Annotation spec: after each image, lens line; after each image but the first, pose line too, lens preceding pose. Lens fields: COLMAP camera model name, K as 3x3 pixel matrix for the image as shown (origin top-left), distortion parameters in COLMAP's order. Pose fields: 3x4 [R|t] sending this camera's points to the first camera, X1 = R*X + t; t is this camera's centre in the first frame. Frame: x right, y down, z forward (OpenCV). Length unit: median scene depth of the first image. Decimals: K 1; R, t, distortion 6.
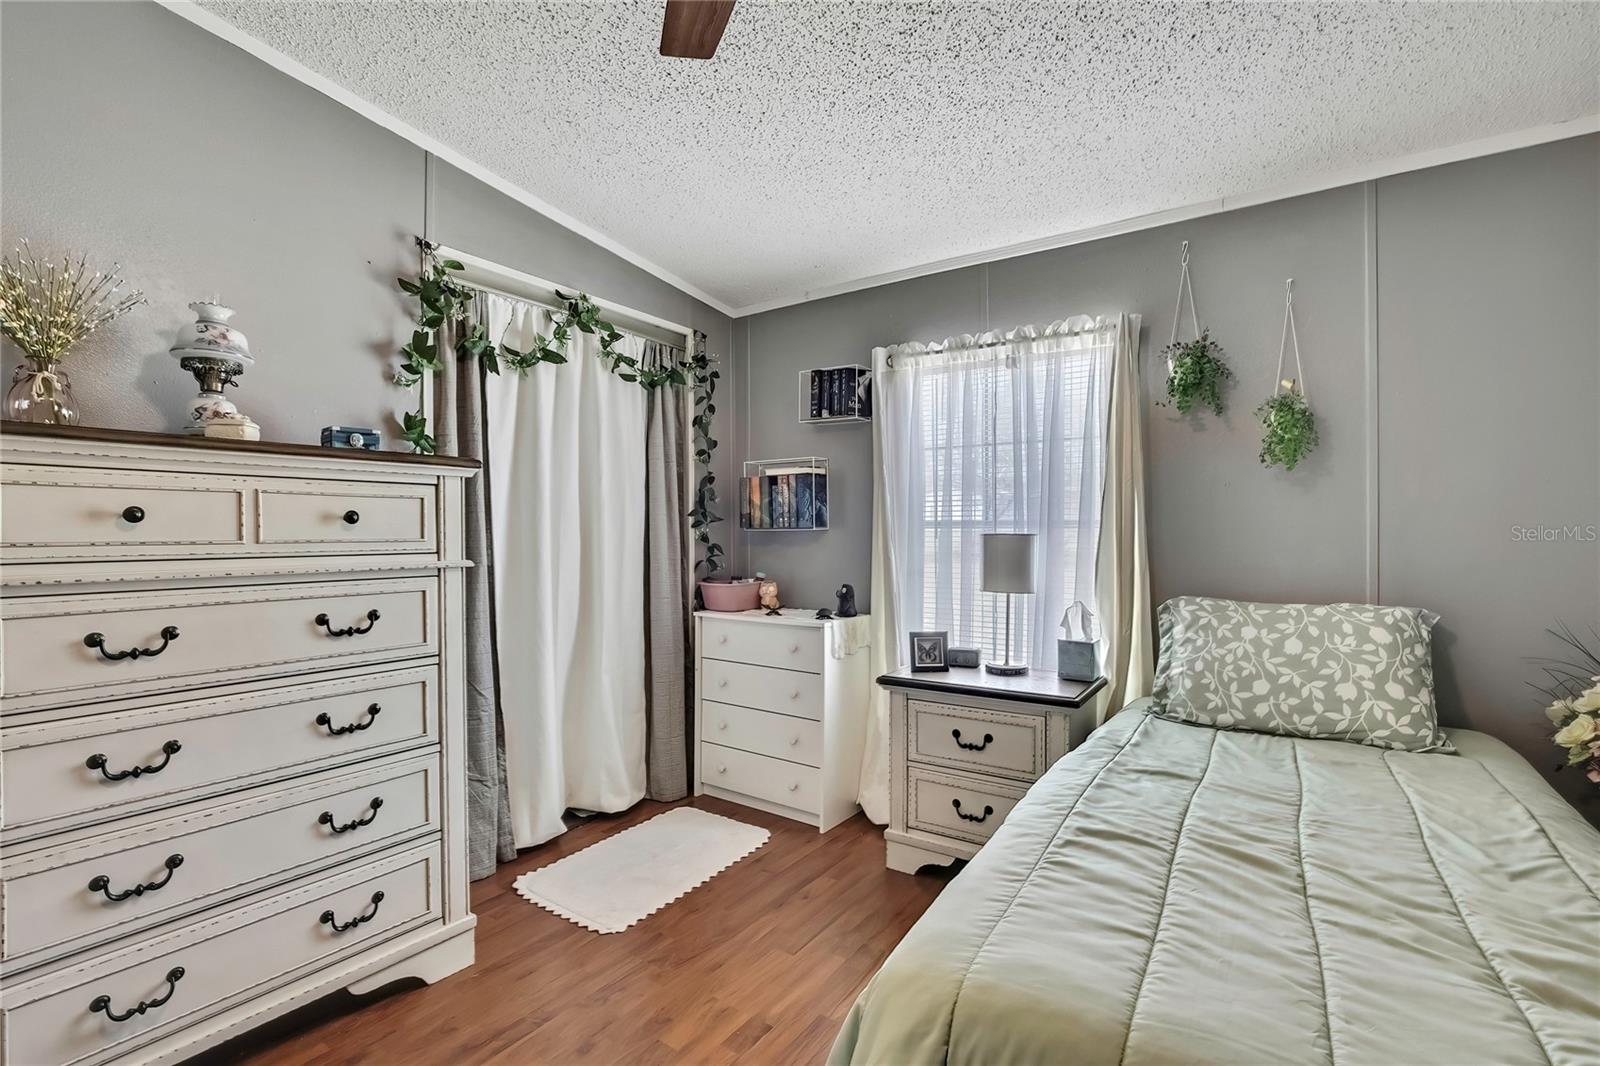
lens RADIAL K [[695.1, 0, 804.4], [0, 695.1, 533.9], [0, 0, 1]] dist [-0.001522, 0.000153]
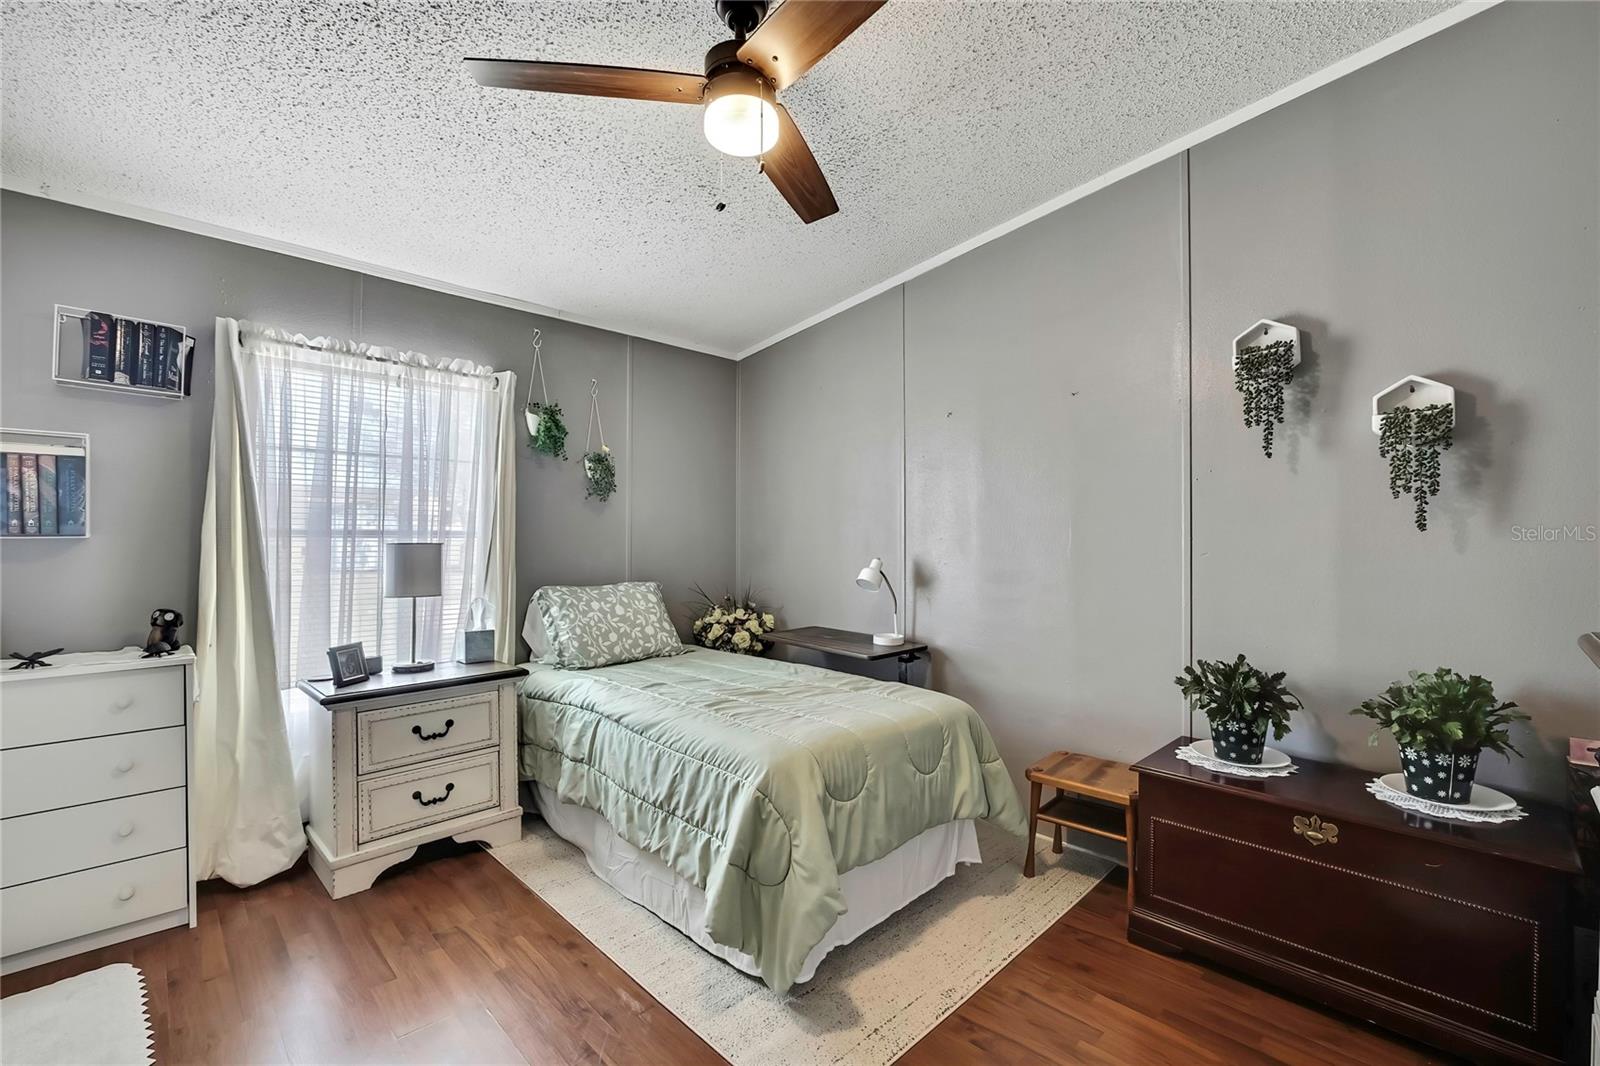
lens RADIAL K [[695.1, 0, 804.0], [0, 695.1, 537.6], [0, 0, 1]] dist [-0.001522, 0.000153]
pose [[0.205800, 0.001578, 0.978593, -0.704053], [-0.000592, 0.999999, -0.001488, -0.006947], [-0.978594, -0.000273, 0.205800, 0.197730]]
